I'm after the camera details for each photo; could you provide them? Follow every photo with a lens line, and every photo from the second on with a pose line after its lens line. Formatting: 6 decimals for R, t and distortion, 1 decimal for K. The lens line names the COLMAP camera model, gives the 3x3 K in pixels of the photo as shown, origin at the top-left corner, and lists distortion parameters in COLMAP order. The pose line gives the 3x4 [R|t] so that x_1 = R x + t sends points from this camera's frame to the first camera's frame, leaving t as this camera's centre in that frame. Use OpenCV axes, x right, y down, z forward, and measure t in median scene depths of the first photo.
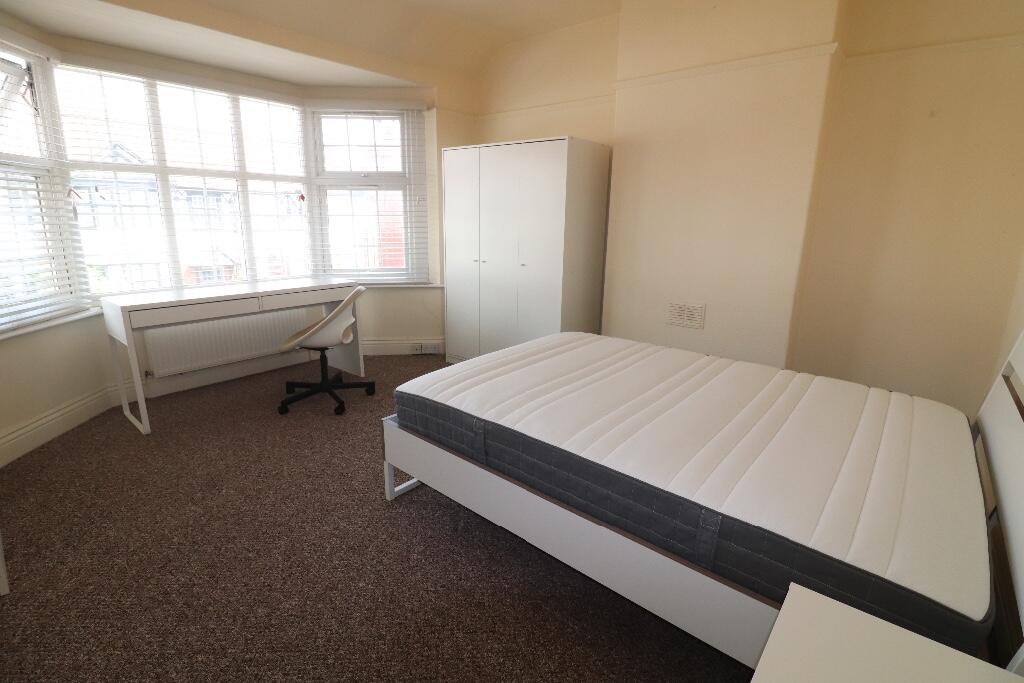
lens RADIAL K [[479.0, 0, 517.2], [0, 479.0, 348.4], [0, 0, 1]] dist [-0.003606, -0.009733]
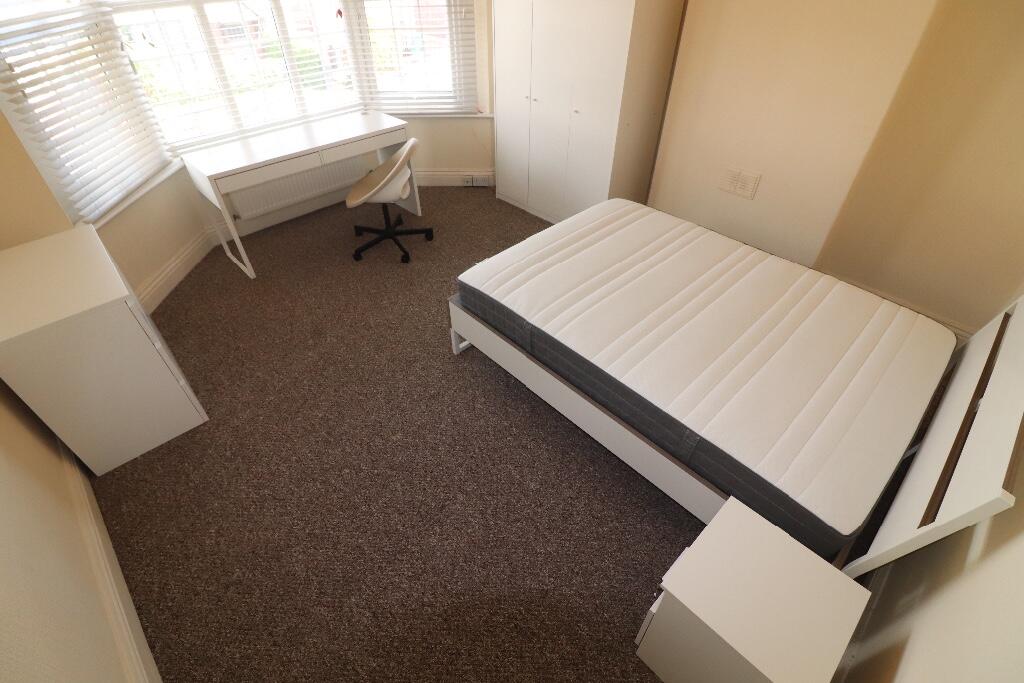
lens RADIAL K [[479.0, 0, 512.3], [0, 479.0, 339.3], [0, 0, 1]] dist [-0.003606, -0.009733]
pose [[0.994243, 0.056652, -0.090947, -0.003038], [-0.008528, 0.887938, 0.459884, -0.228717], [0.106809, -0.456461, 0.883309, -0.068471]]
